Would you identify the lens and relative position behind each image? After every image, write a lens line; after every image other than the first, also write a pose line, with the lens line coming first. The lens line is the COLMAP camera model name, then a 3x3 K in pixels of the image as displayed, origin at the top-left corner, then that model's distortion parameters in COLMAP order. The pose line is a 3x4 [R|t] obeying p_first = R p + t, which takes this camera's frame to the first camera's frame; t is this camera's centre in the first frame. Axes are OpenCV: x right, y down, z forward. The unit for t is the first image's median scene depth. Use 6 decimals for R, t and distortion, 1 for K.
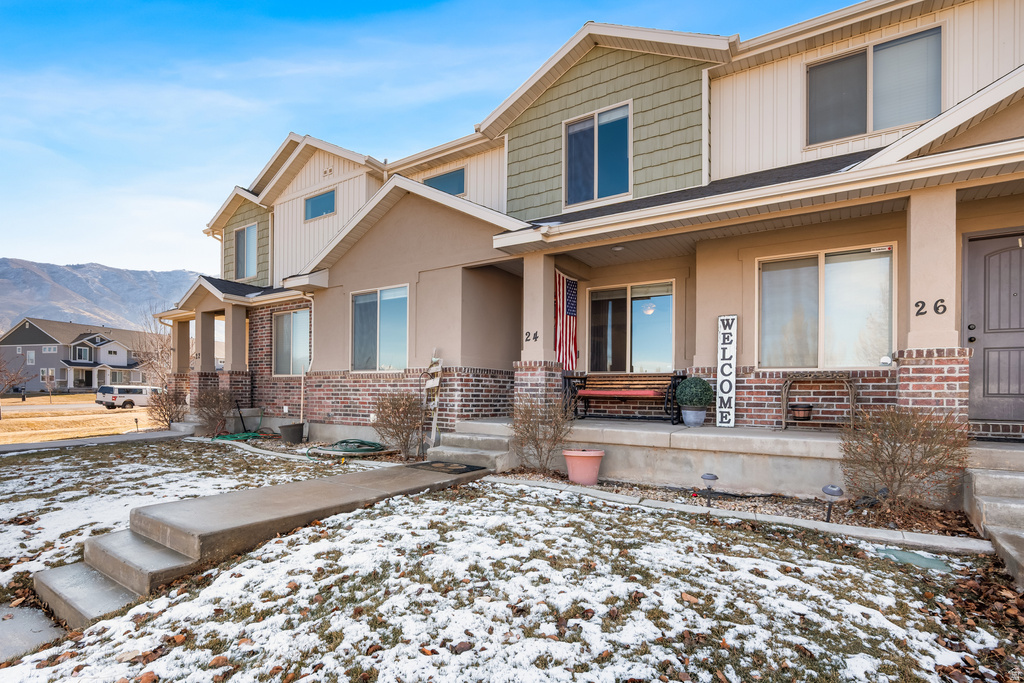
lens RADIAL K [[481.0, 0, 511.9], [0, 481.0, 386.8], [0, 0, 1]] dist [-0.016471, 0.000309]
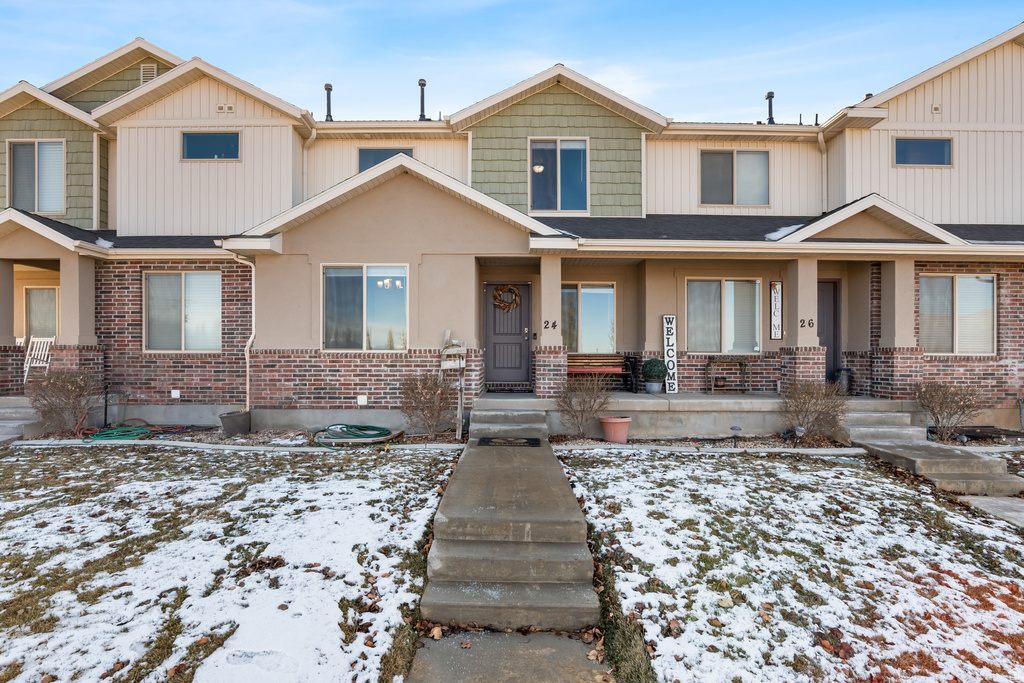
lens RADIAL K [[471.4, 0, 501.1], [0, 471.4, 348.4], [0, 0, 1]] dist [-0.019528, 0.004424]
pose [[0.845912, 0.001005, 0.533322, -0.710020], [-0.000821, 0.999999, -0.000584, -0.047468], [-0.533322, 0.000056, 0.845912, 0.082509]]
